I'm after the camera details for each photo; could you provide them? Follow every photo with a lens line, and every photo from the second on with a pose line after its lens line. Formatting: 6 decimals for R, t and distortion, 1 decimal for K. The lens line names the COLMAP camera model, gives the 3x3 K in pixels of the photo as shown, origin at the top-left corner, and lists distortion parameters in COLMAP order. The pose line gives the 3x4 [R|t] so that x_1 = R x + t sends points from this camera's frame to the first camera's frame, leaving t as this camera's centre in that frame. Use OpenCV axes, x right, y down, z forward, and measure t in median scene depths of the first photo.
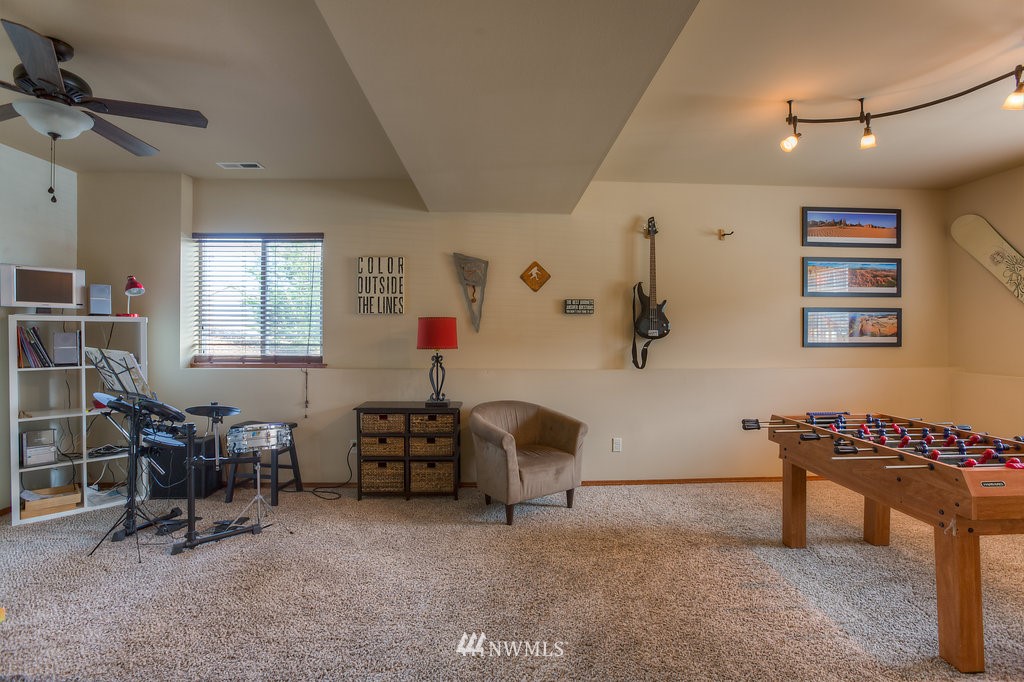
lens RADIAL K [[474.7, 0, 500.1], [0, 474.7, 335.2], [0, 0, 1]] dist [-0.017461, 0.003268]
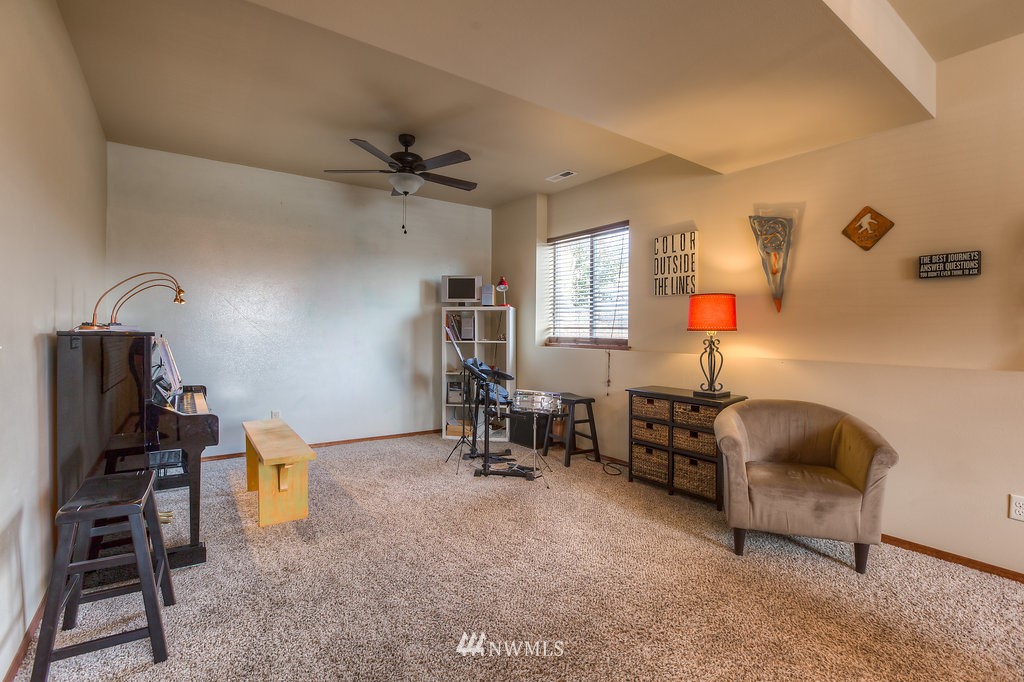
lens RADIAL K [[474.7, 0, 493.9], [0, 474.7, 327.9], [0, 0, 1]] dist [-0.017461, 0.003268]
pose [[0.575979, 0.002245, -0.817461, 0.348532], [-0.005065, 0.999987, -0.000822, 0.025901], [0.817449, 0.004614, 0.575983, 0.184700]]
